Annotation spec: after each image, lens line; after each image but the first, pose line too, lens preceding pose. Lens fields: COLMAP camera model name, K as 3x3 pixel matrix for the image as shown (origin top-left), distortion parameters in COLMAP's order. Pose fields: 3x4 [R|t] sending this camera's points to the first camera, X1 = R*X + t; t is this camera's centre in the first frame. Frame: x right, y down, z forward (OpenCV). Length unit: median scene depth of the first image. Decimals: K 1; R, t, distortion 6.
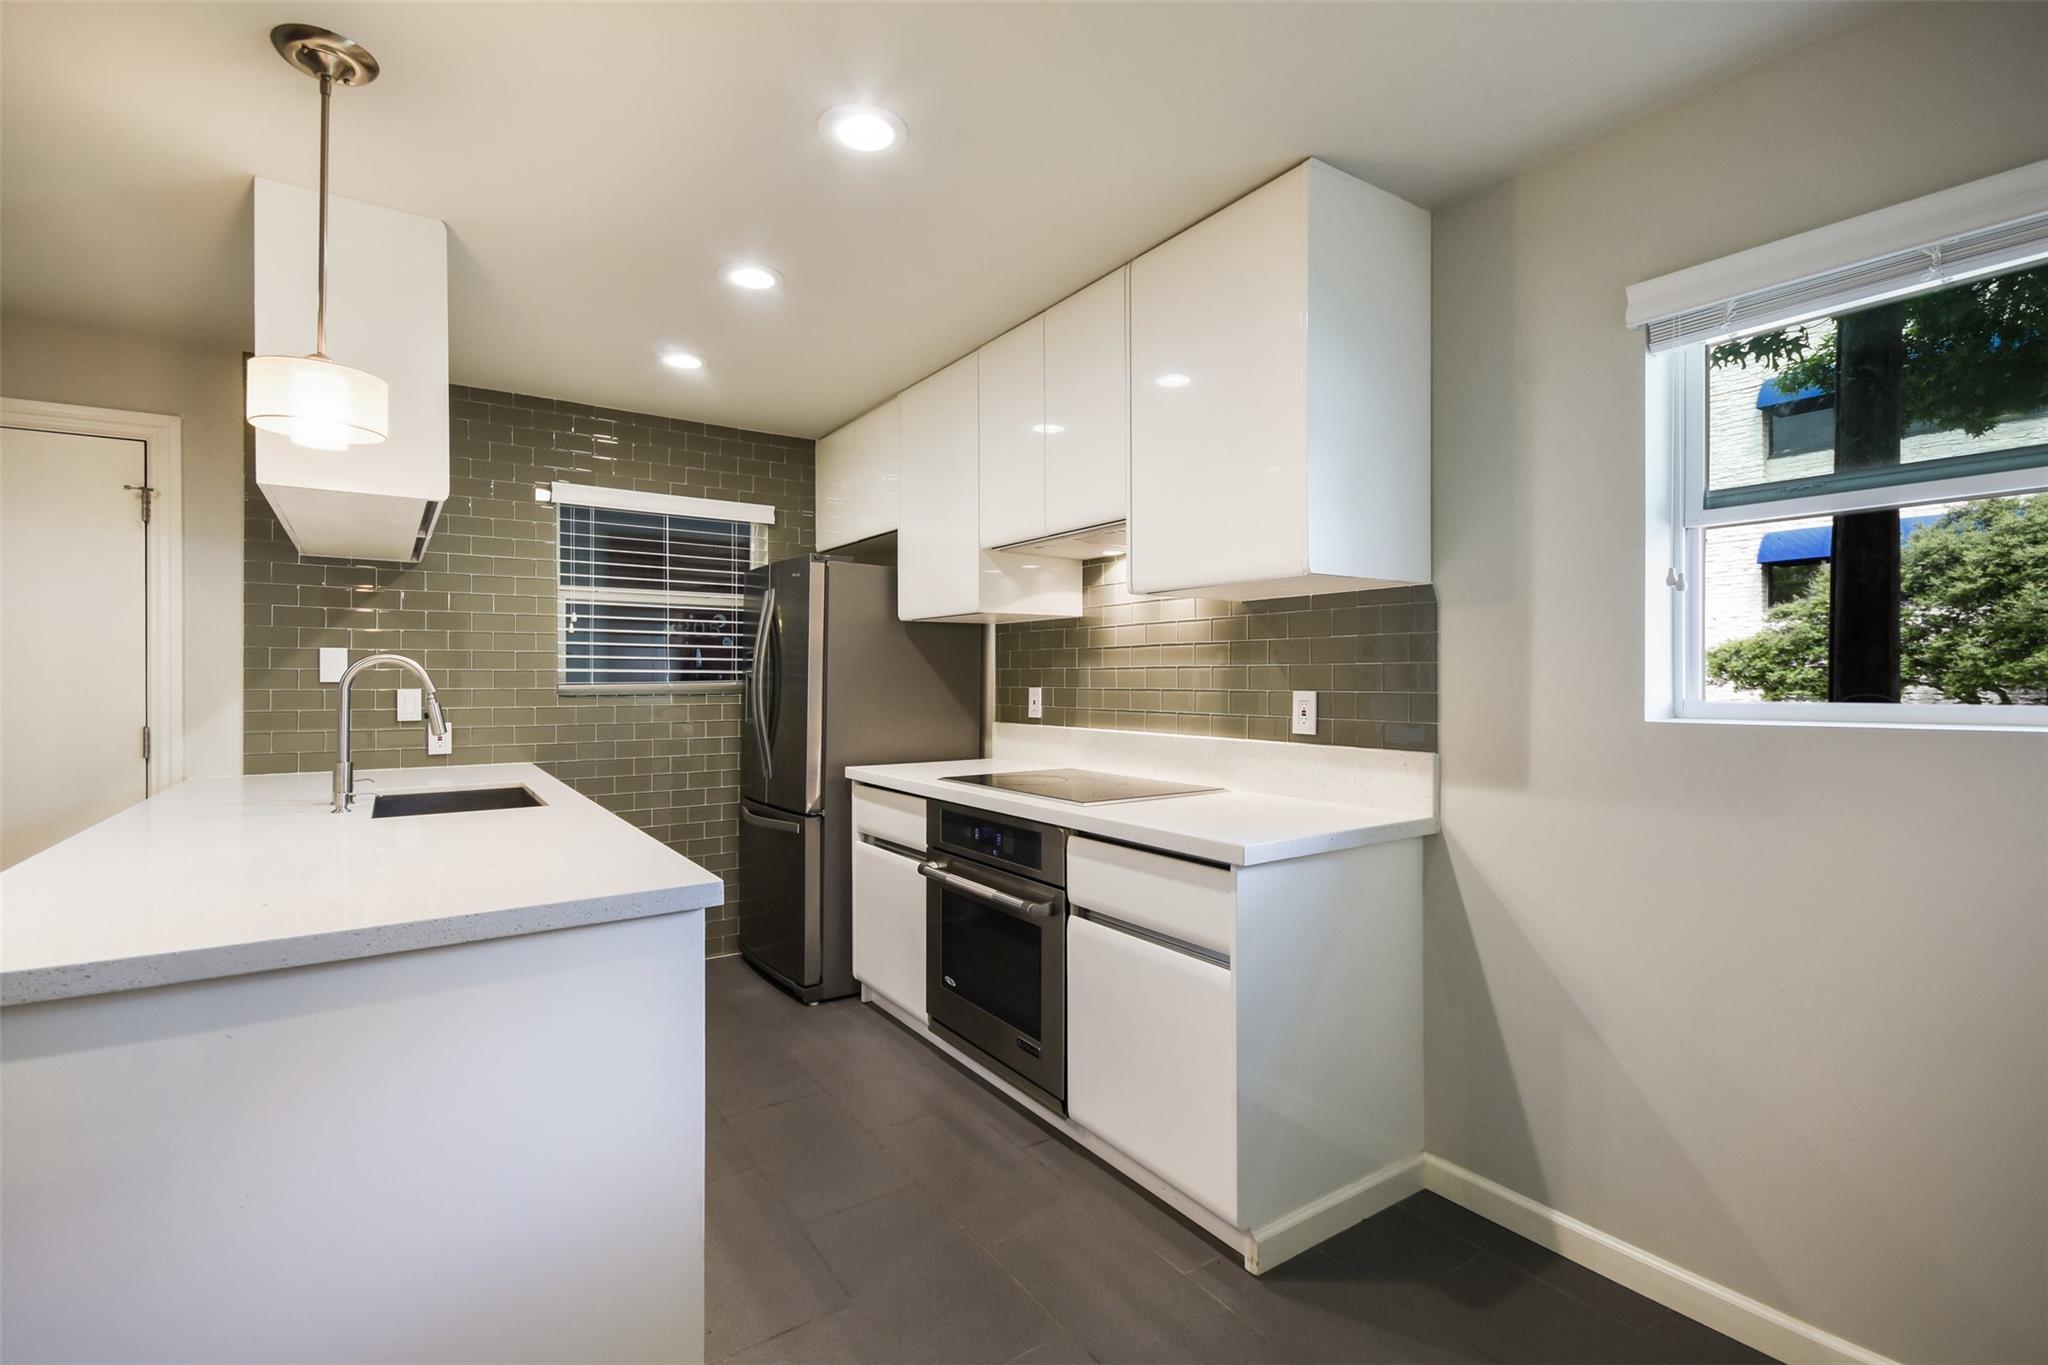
lens RADIAL K [[912.2, 0, 1000.1], [0, 912.2, 674.9], [0, 0, 1]] dist [0.015777, -0.008029]
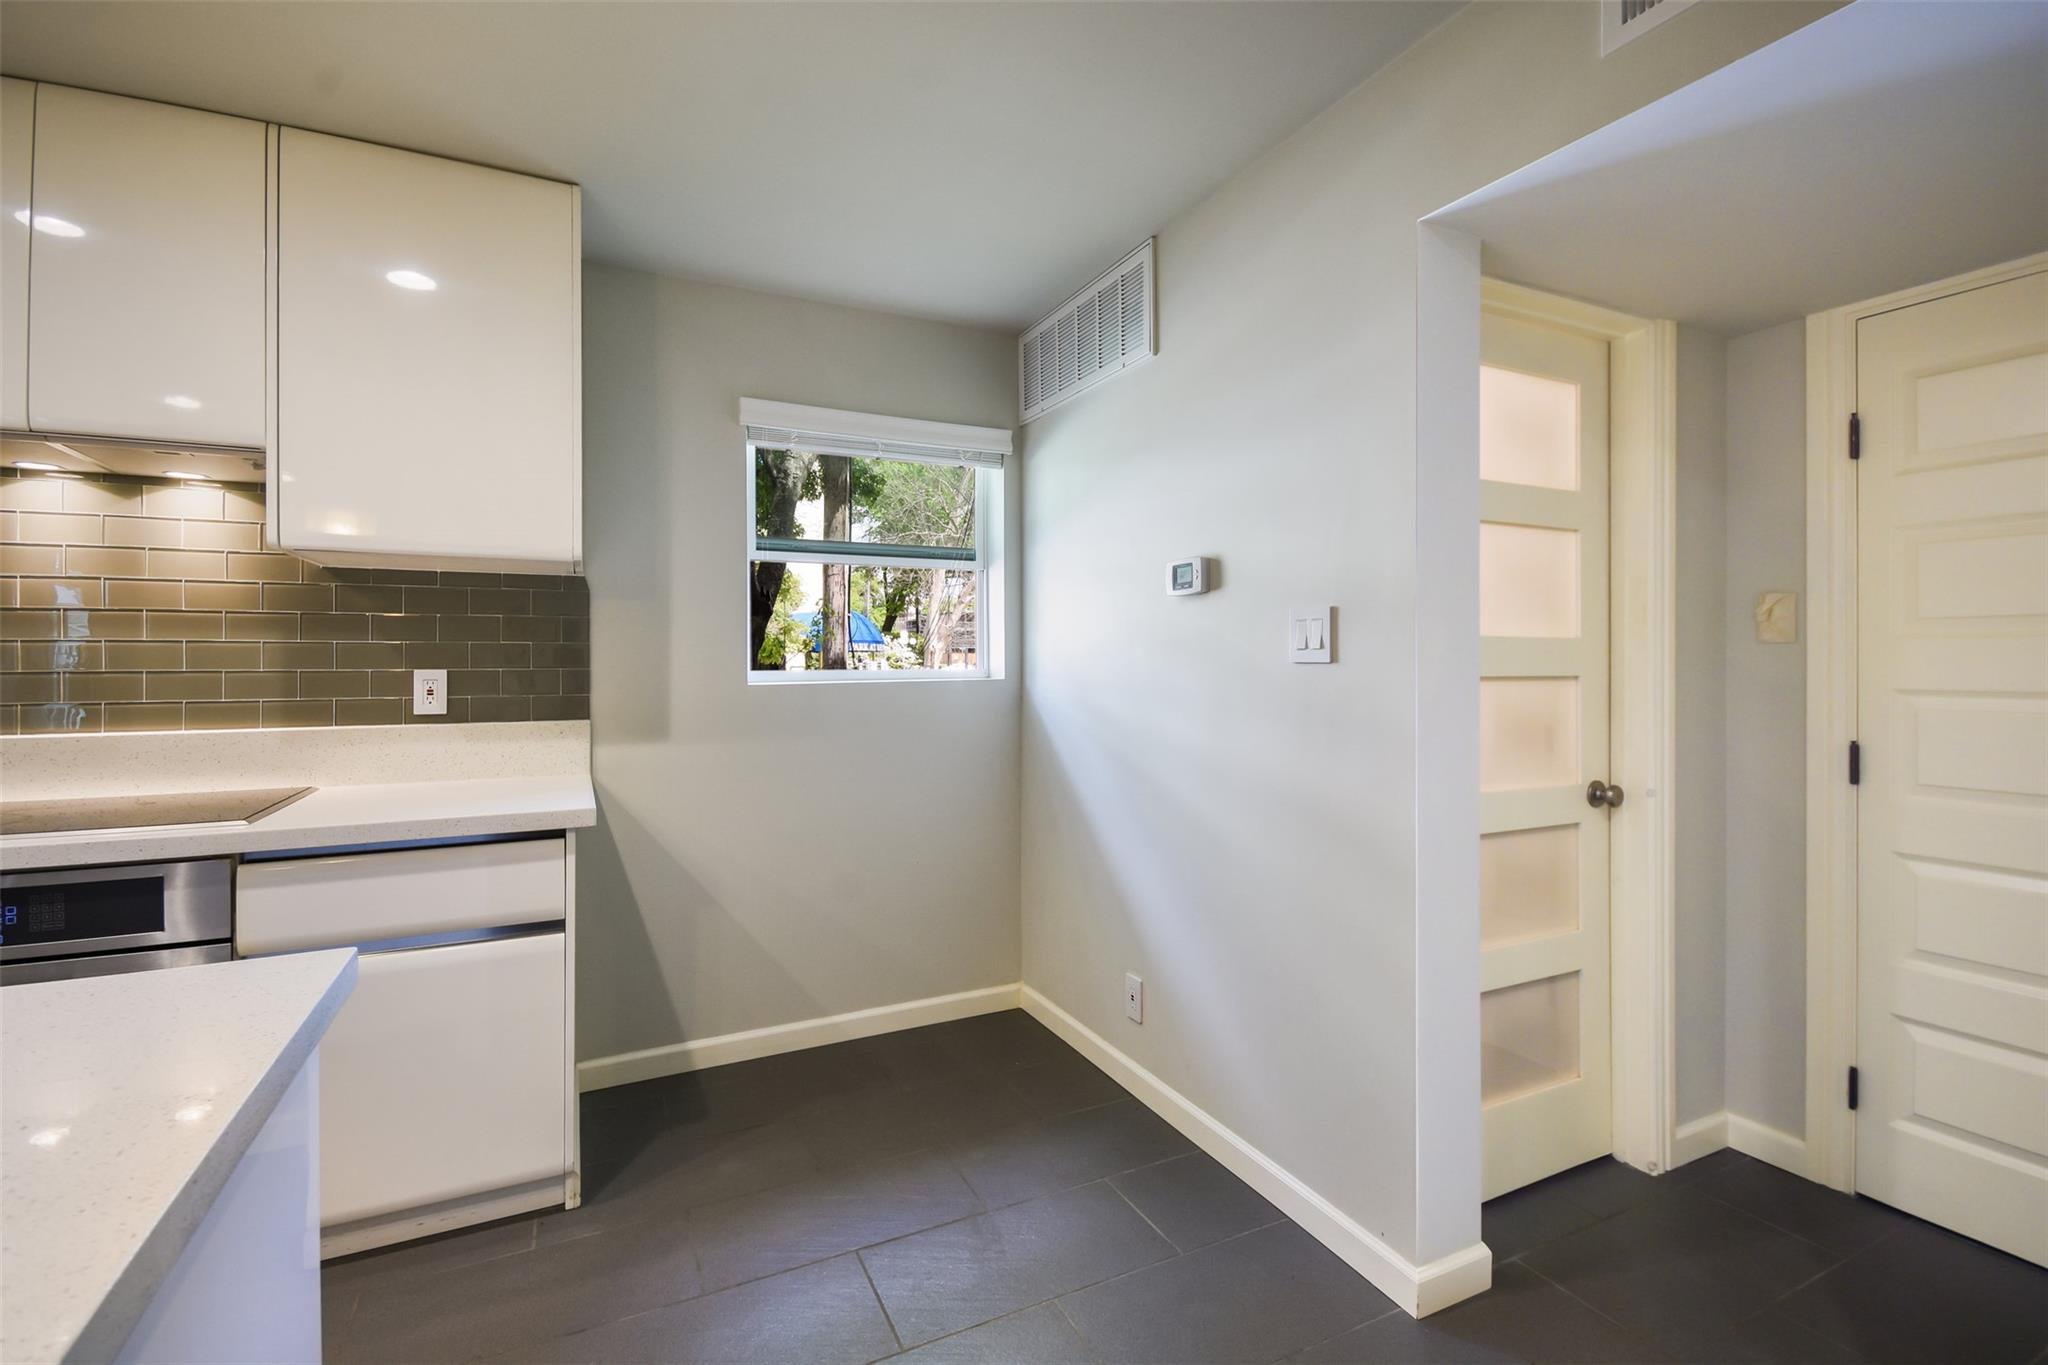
lens RADIAL K [[912.2, 0, 1016.3], [0, 912.2, 658.6], [0, 0, 1]] dist [0.015777, -0.008029]
pose [[0.125537, 0.004378, 0.992079, -0.428704], [-0.001011, 0.999990, -0.004285, 0.007392], [-0.992088, -0.000465, 0.125540, 0.206368]]
